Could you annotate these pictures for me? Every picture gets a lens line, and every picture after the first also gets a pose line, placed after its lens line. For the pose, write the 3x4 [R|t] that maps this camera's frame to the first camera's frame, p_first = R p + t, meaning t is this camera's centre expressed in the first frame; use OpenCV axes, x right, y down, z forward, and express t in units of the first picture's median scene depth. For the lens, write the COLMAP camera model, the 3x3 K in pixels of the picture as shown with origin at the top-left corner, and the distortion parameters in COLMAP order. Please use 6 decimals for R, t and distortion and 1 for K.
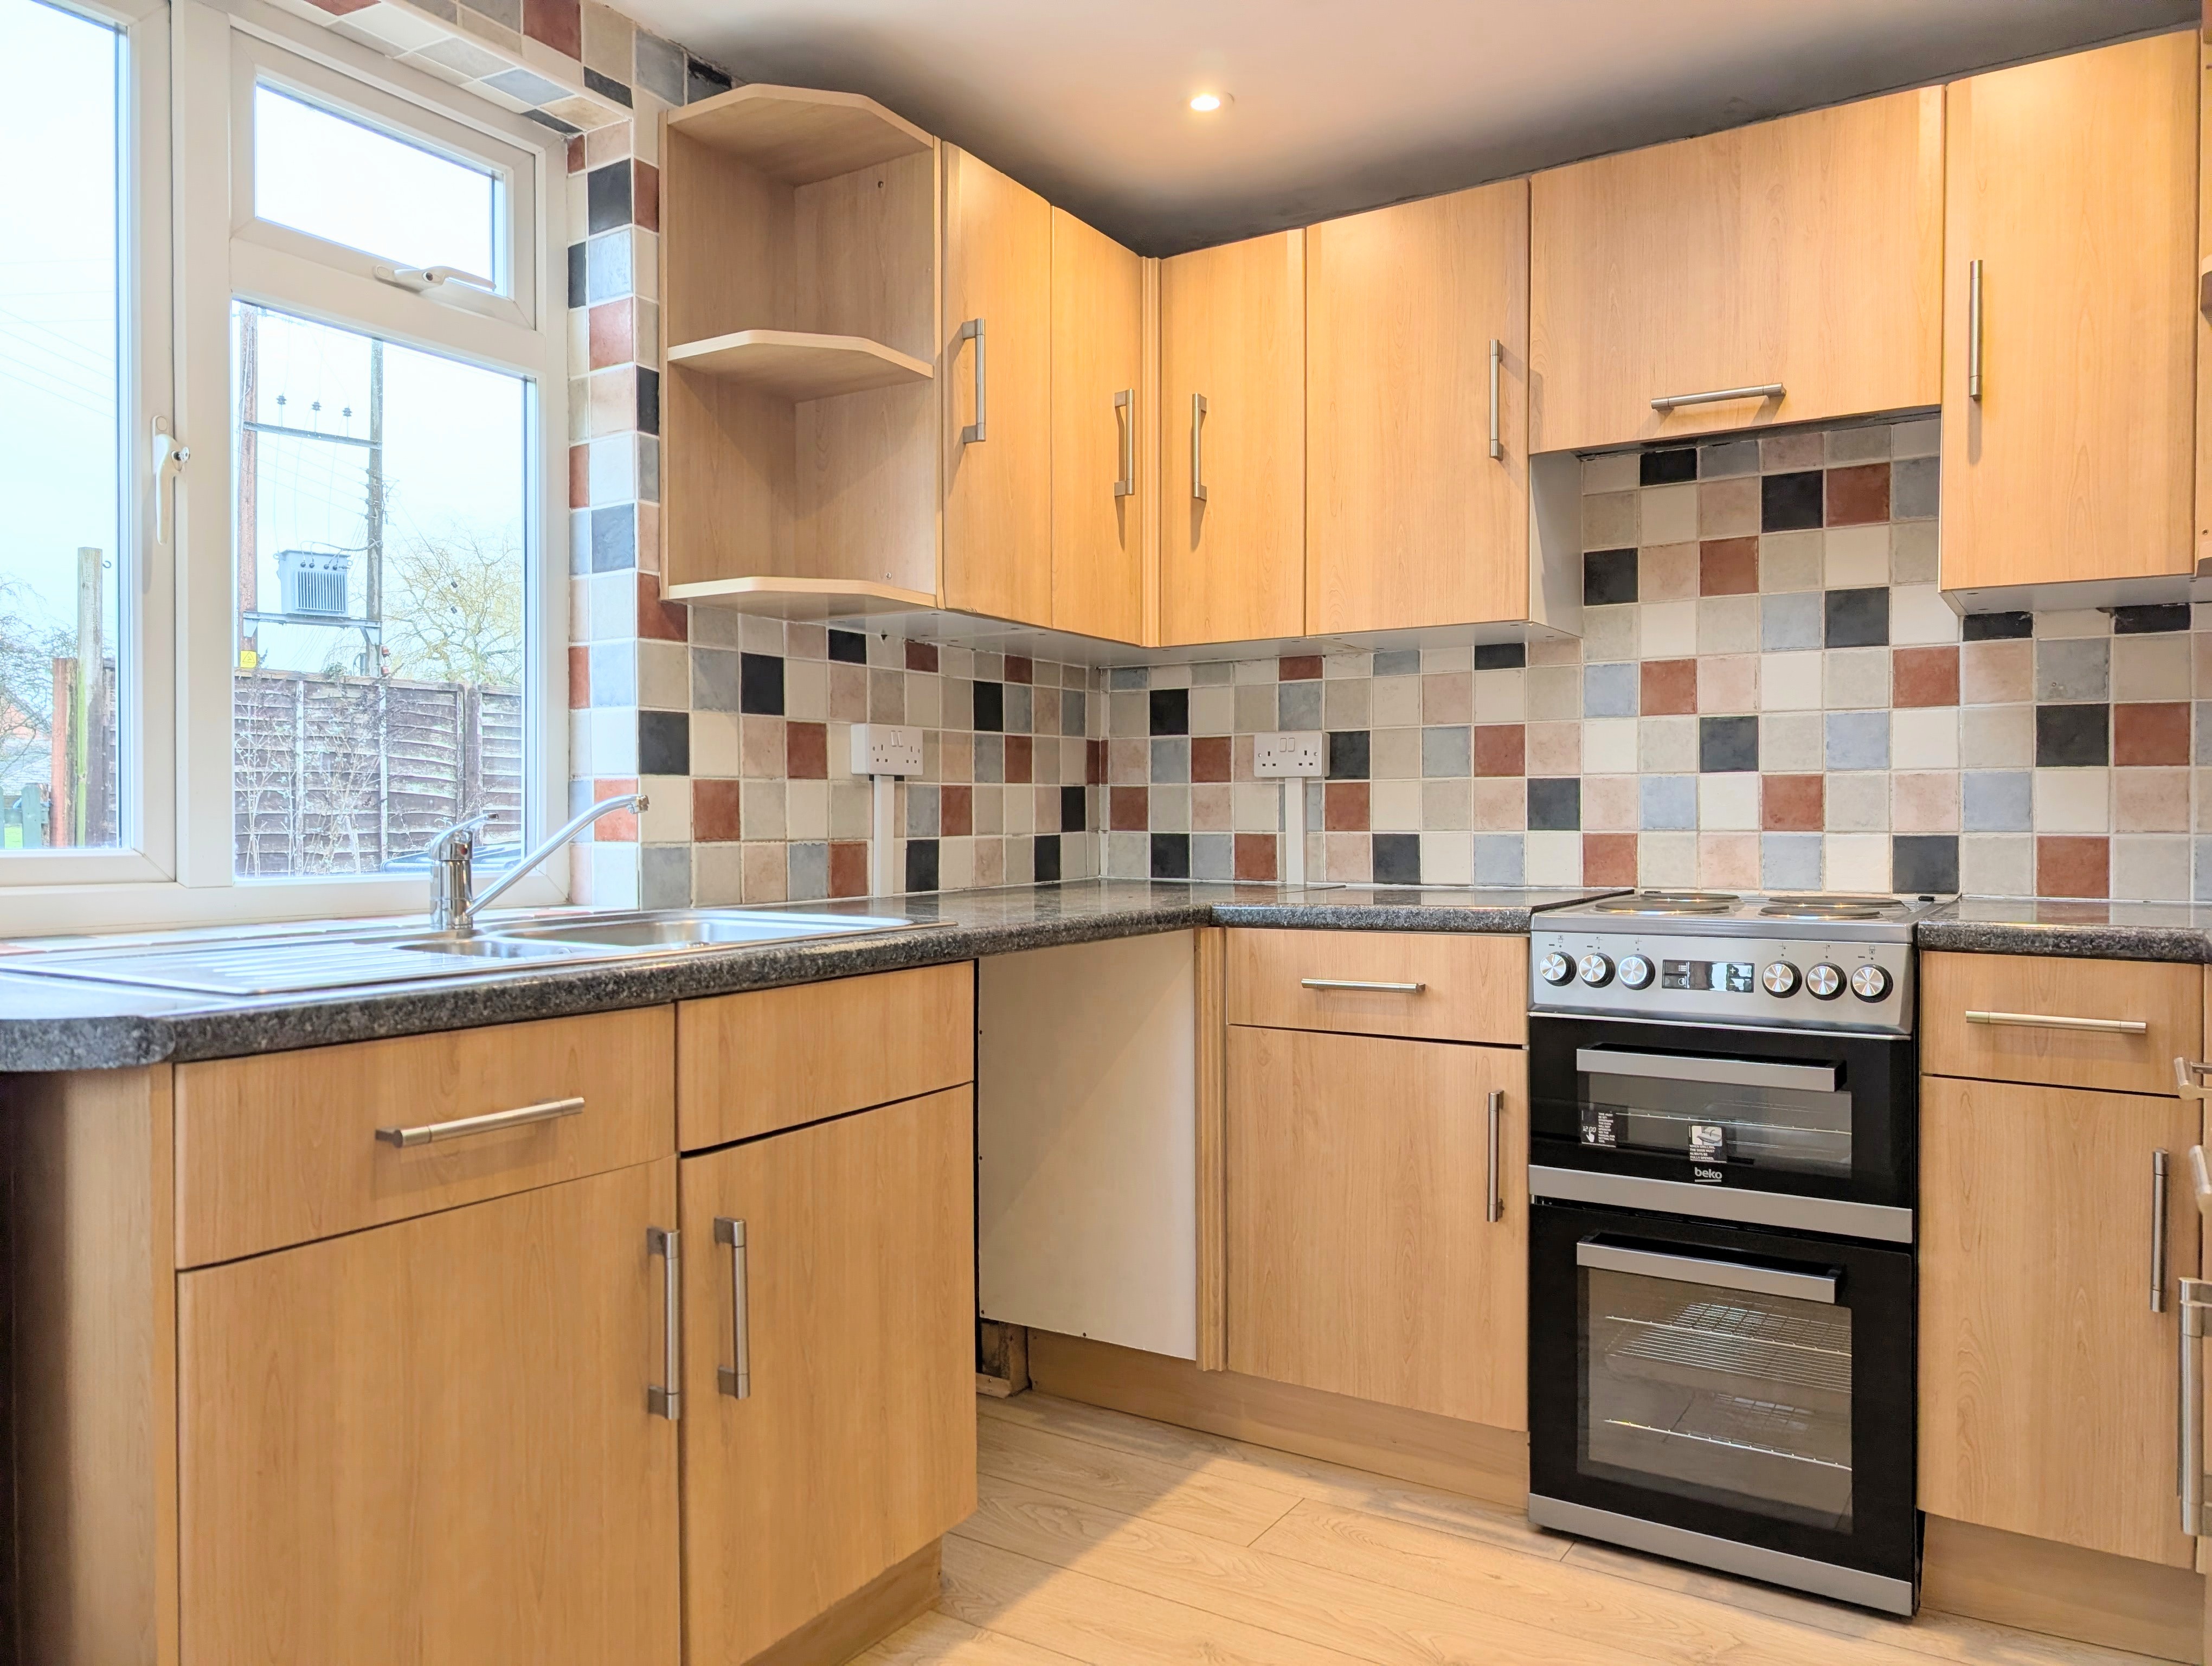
lens RADIAL K [[1572.7, 0, 1104.5], [0, 1572.7, 833.9], [0, 0, 1]] dist [-0.000210, -0.001448]
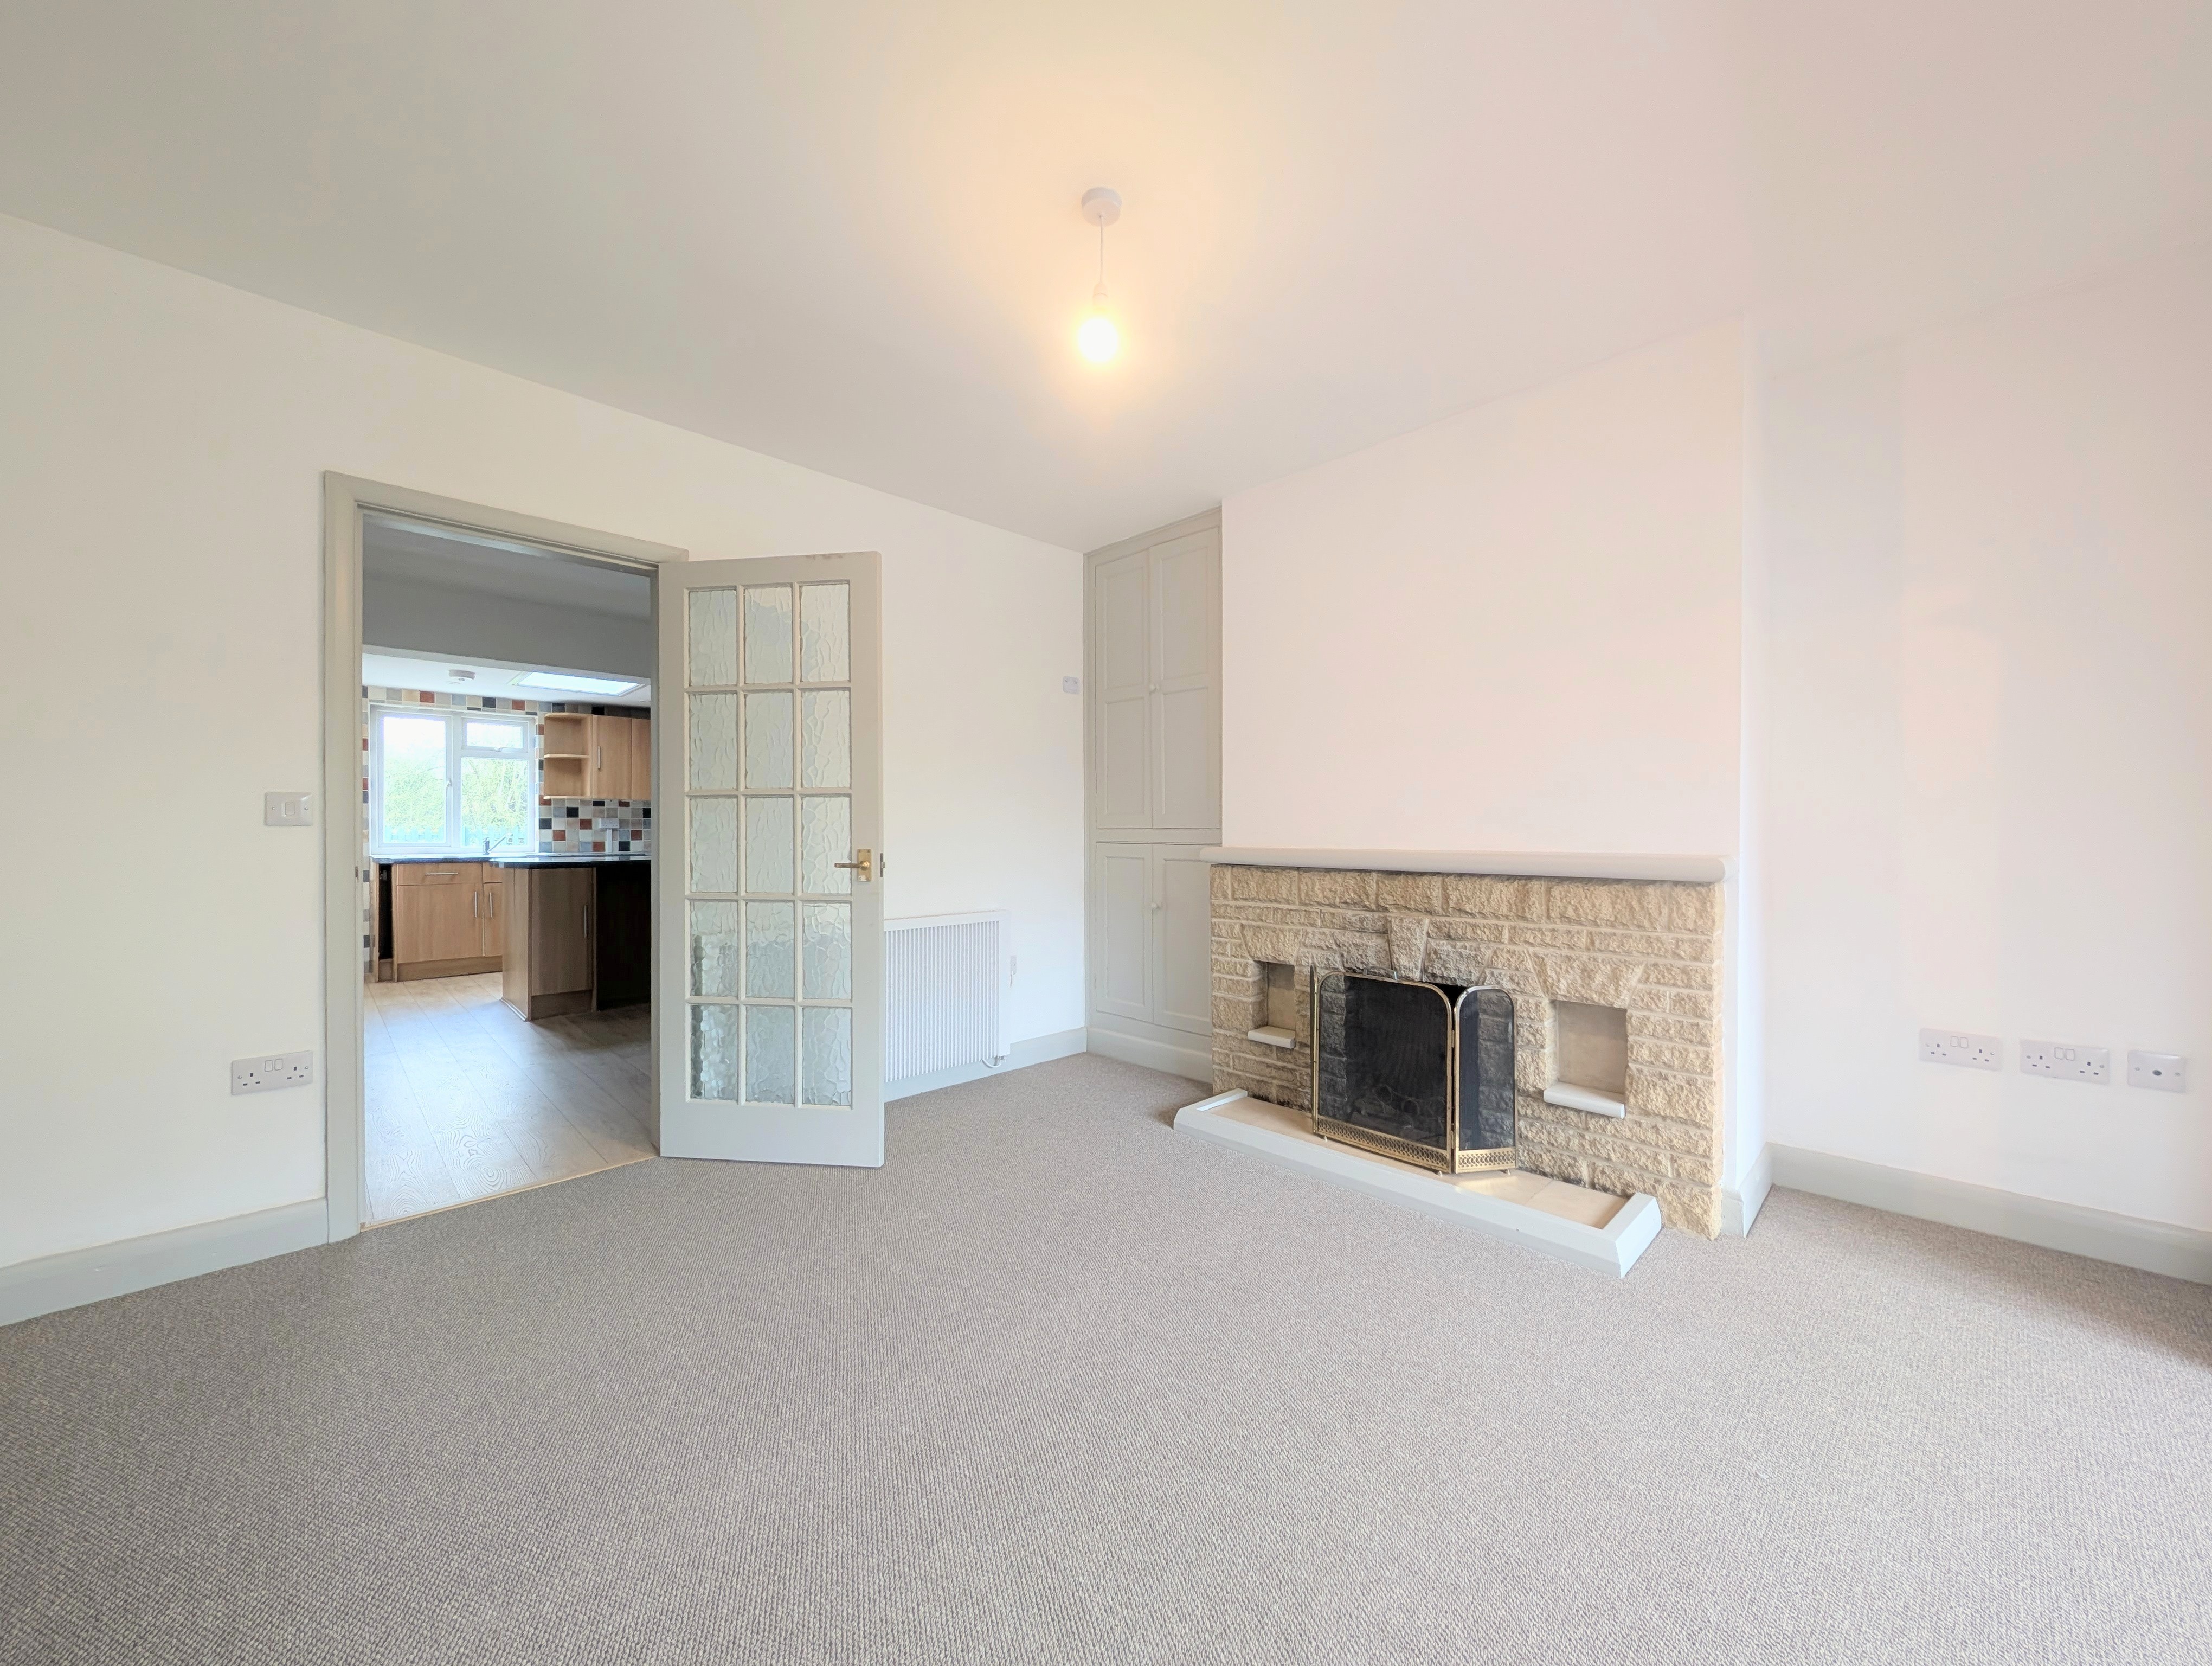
lens RADIAL K [[833.2, 0, 1109.6], [0, 833.2, 832.2], [0, 0, 1]] dist [0.000564, 0.000028]
pose [[0.970664, 0.000792, -0.240440, 2.375724], [-0.003250, 0.999946, -0.009827, -0.004192], [0.240419, 0.010321, 0.970614, -1.413242]]
